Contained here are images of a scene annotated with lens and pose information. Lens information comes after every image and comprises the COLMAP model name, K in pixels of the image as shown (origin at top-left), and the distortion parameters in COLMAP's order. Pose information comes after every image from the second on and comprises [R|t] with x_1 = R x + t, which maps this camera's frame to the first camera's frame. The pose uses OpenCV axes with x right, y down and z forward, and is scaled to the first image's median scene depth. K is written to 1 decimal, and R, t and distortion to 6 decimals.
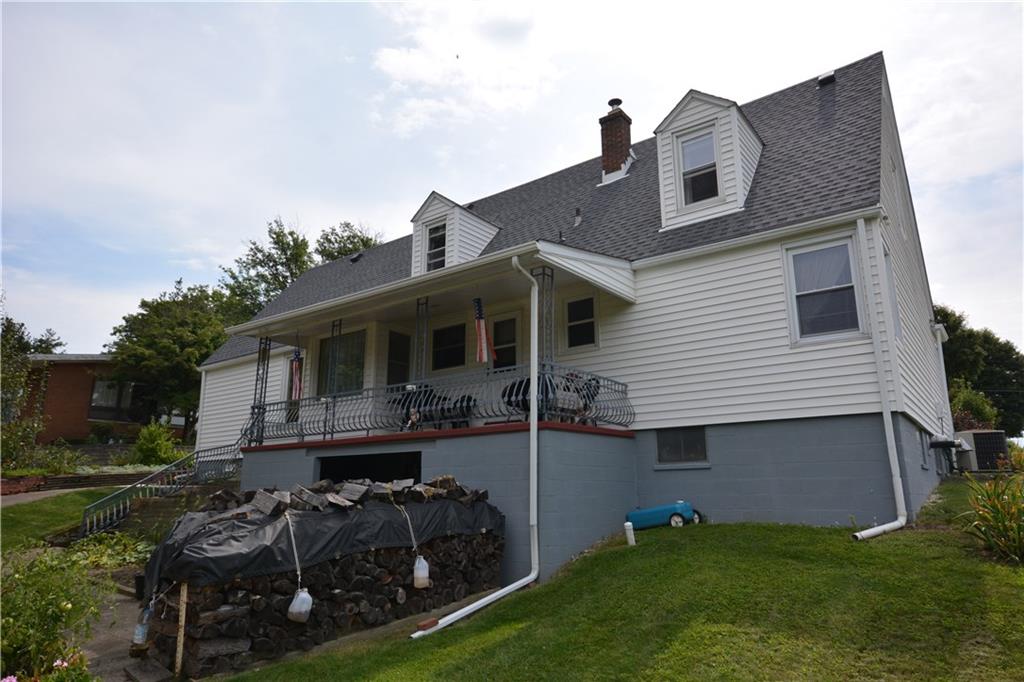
lens RADIAL K [[633.2, 0, 514.0], [0, 633.2, 345.5], [0, 0, 1]] dist [0.018932, 0.001569]
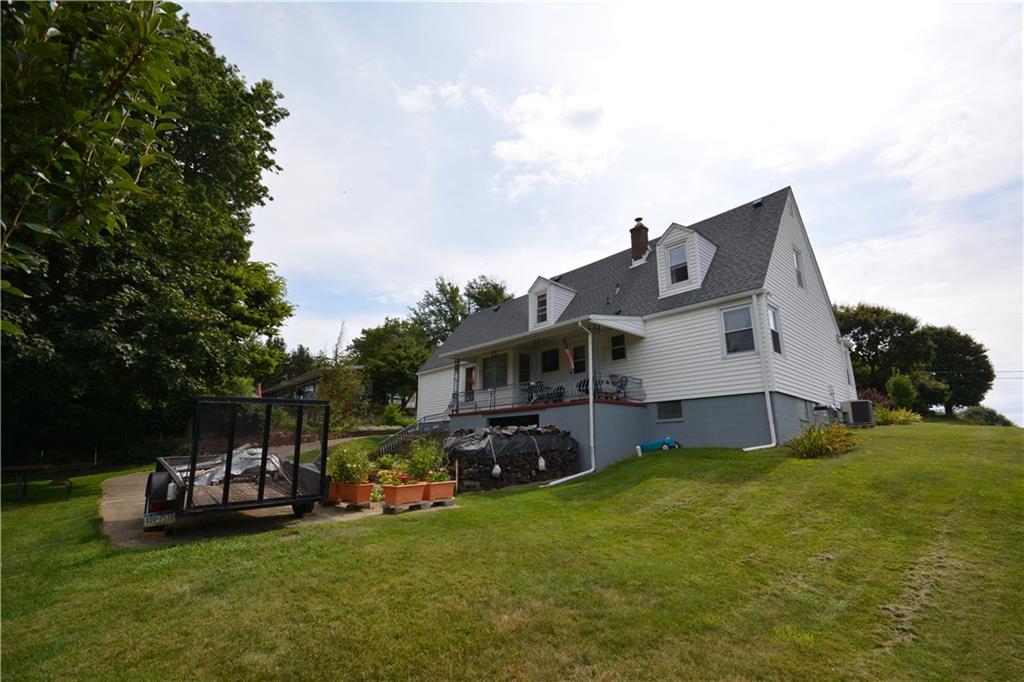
lens RADIAL K [[451.0, 0, 515.4], [0, 451.0, 348.6], [0, 0, 1]] dist [-0.002288, -0.000705]
pose [[0.983235, -0.034361, -0.179078, 0.044455], [0.034946, 0.999389, 0.000117, -0.044378], [0.178965, -0.006373, 0.983835, -0.408949]]
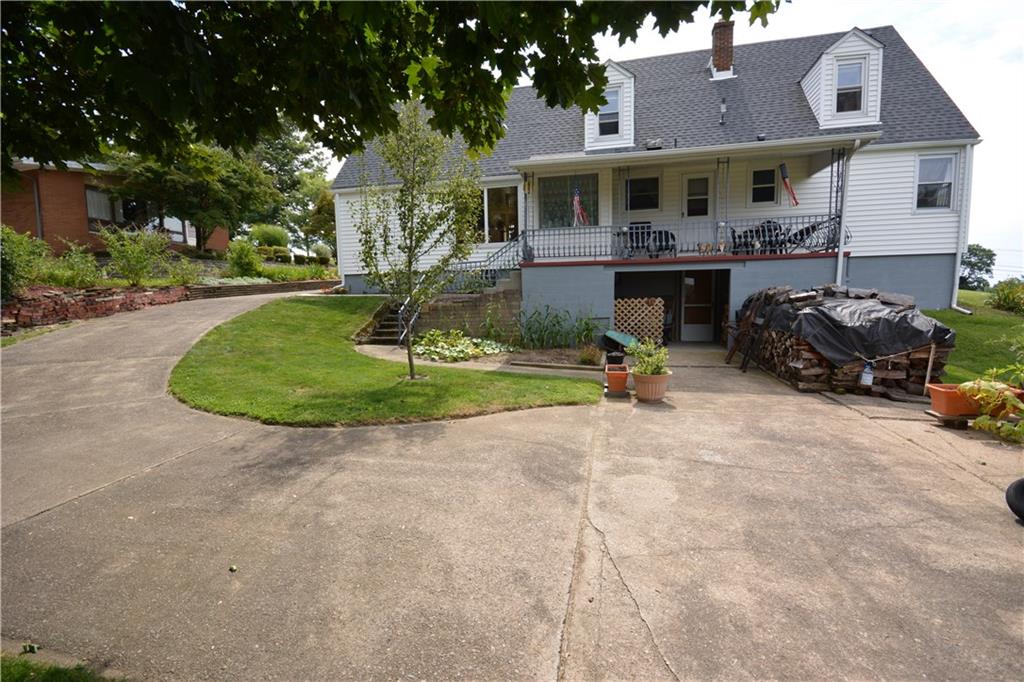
lens RADIAL K [[451.0, 0, 508.0], [0, 451.0, 340.3], [0, 0, 1]] dist [-0.002288, -0.000705]
pose [[0.909651, -0.047115, 0.412693, -0.921344], [-0.082035, 0.953599, 0.289688, 0.054015], [-0.407193, -0.297370, 0.863577, 0.214832]]
